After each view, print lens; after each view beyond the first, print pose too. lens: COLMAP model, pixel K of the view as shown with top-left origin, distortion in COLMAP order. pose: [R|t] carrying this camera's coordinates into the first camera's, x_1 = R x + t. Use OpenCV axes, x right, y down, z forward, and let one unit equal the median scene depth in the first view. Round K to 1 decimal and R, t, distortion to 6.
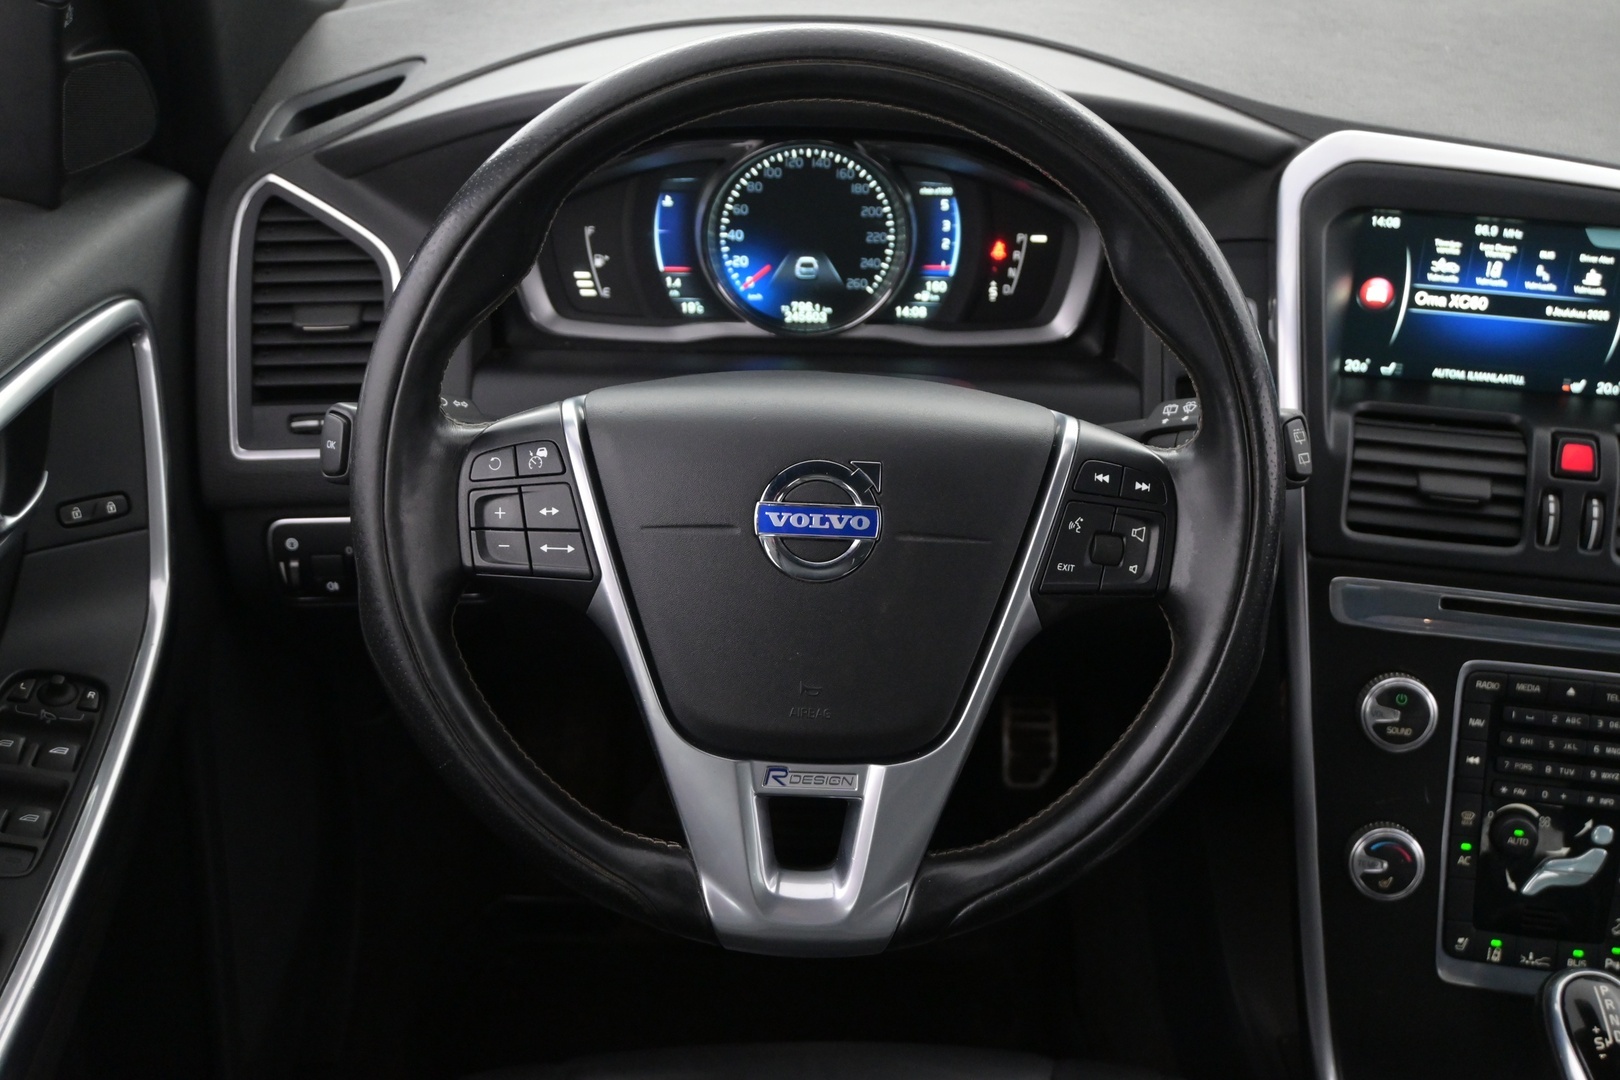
lens RADIAL K [[1877.4, 0, 809.2], [0, 1877.4, 532.6], [0, 0, 1]] dist [-0.002028, 0.000000]
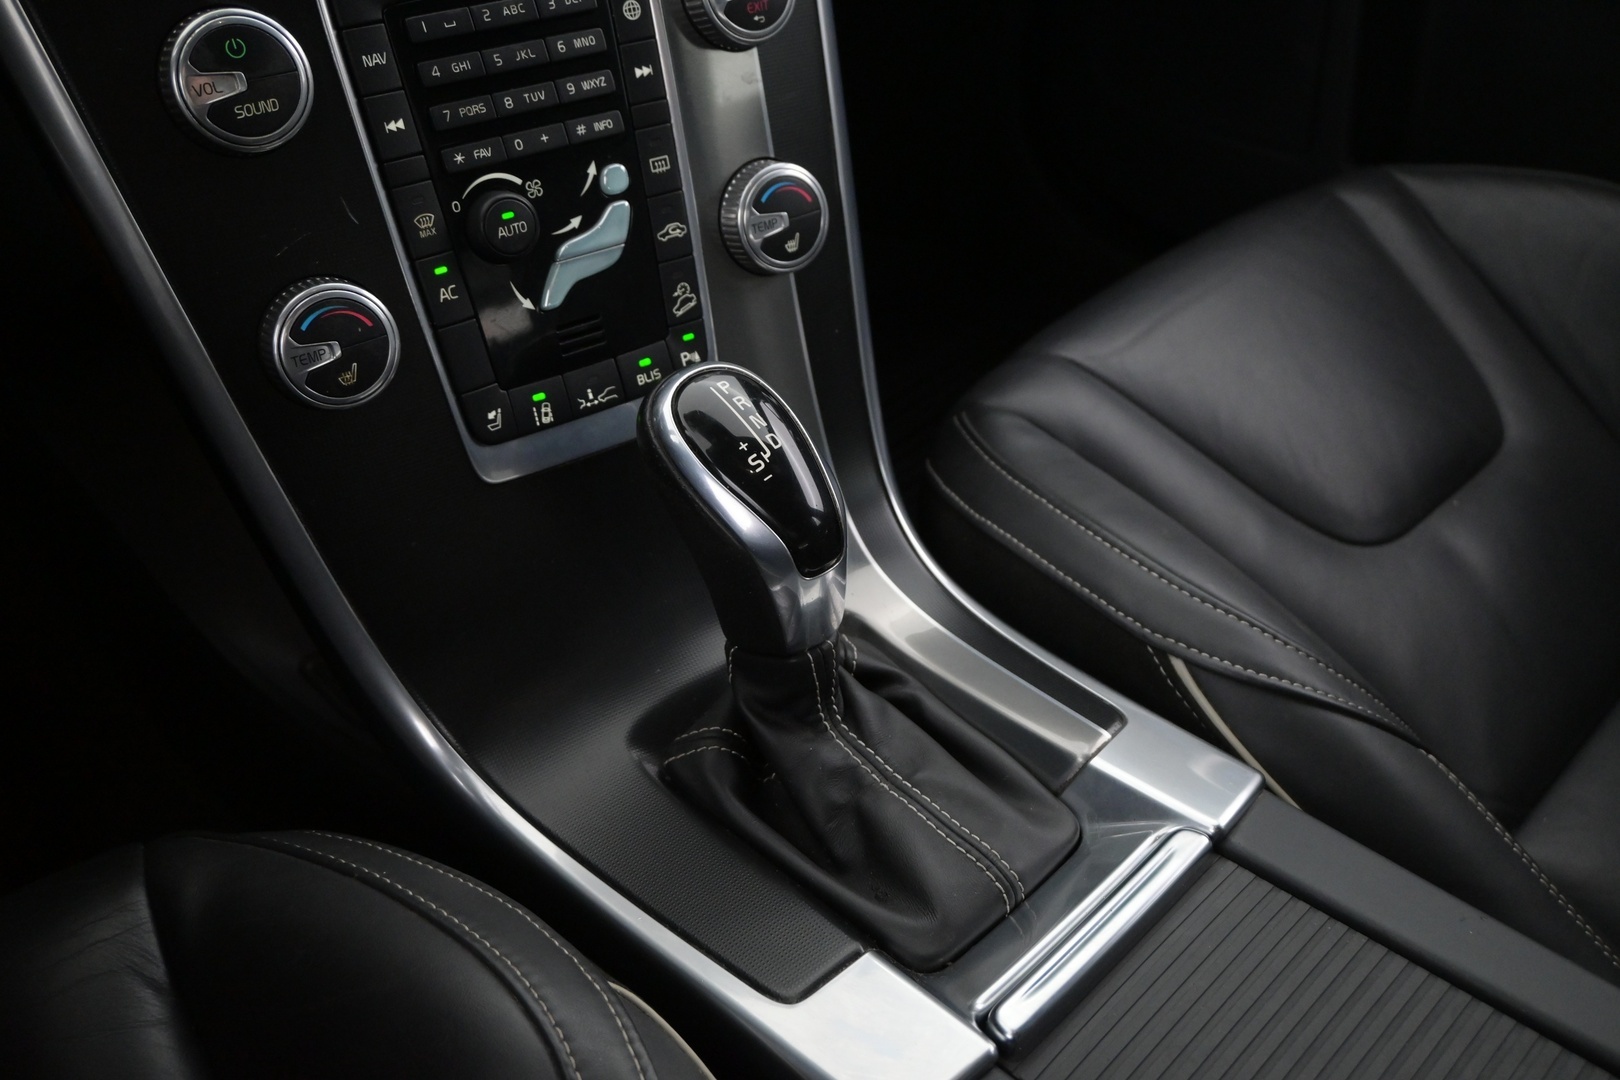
lens RADIAL K [[1387.4, 0, 816.7], [0, 1387.4, 538.5], [0, 0, 1]] dist [-0.014092, 0.015016]
pose [[0.715822, -0.450670, 0.533381, 0.155801], [0.302868, 0.888638, 0.344374, 0.125592], [-0.629182, -0.084967, 0.772600, 0.562239]]
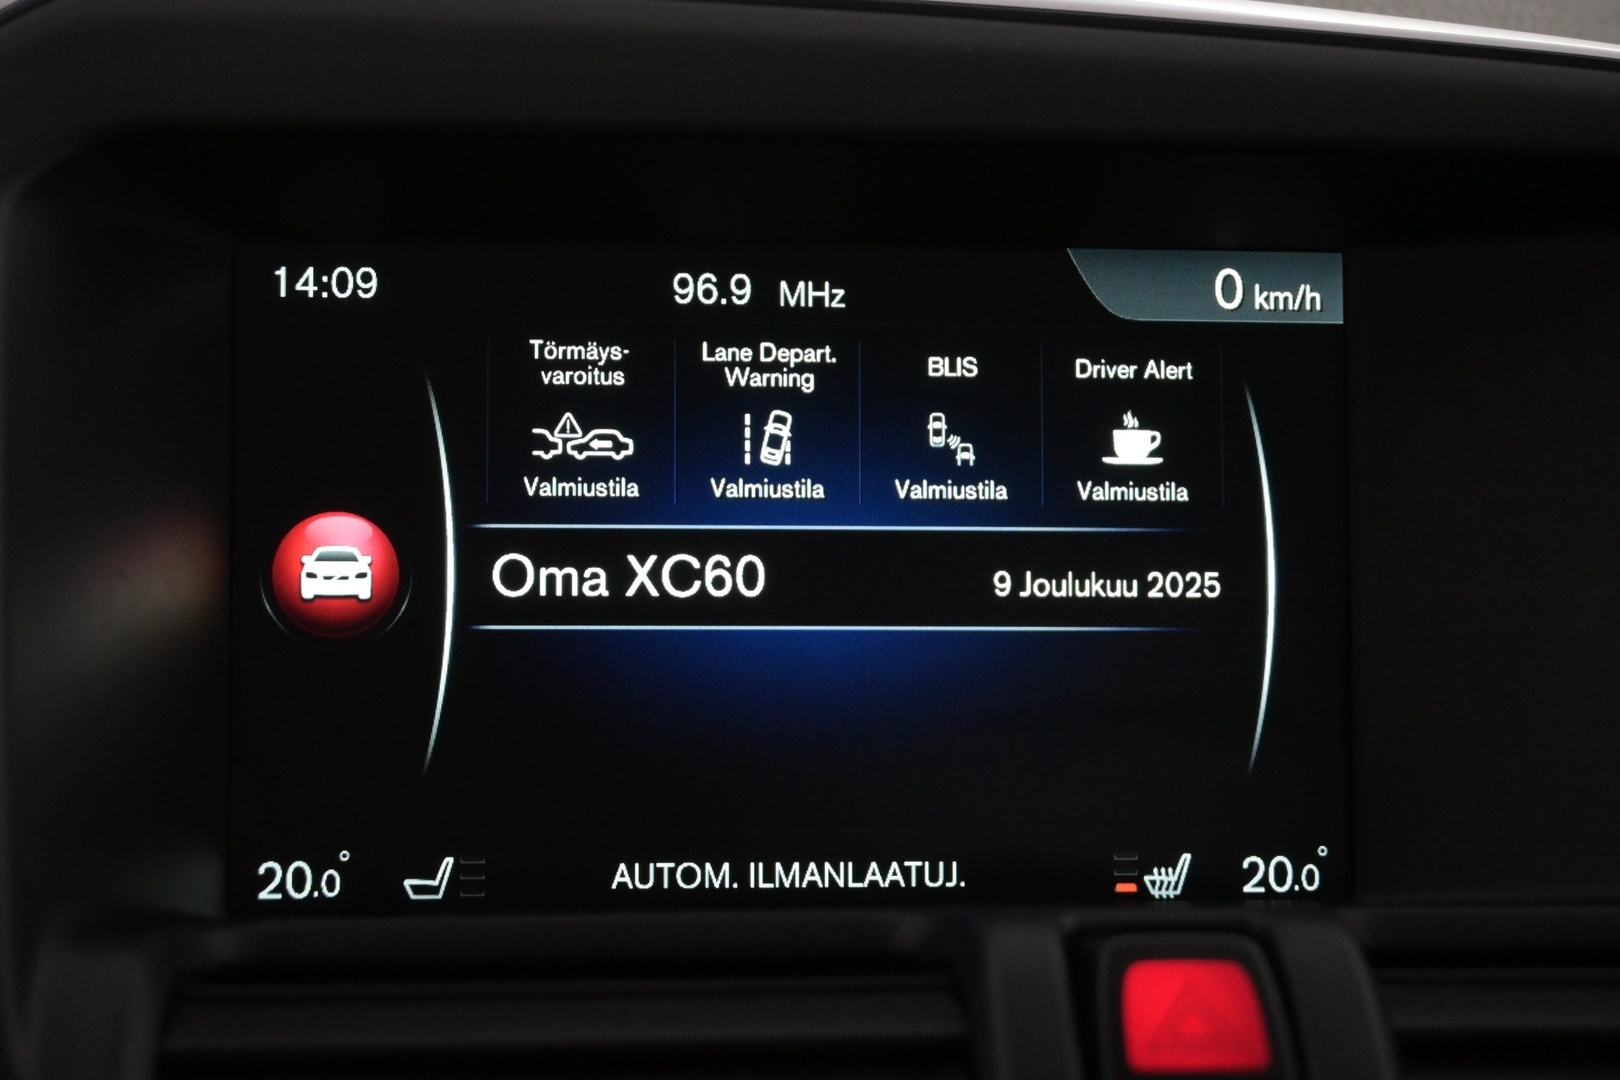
lens RADIAL K [[2976.3, 0, 804.2], [0, 2976.3, 543.1], [0, 0, 1]] dist [0.005780, 0.000000]
pose [[0.966951, -0.036449, 0.252345, 0.279317], [0.142366, 0.898253, -0.415780, 0.044248], [-0.211515, 0.437964, 0.873756, 0.681054]]
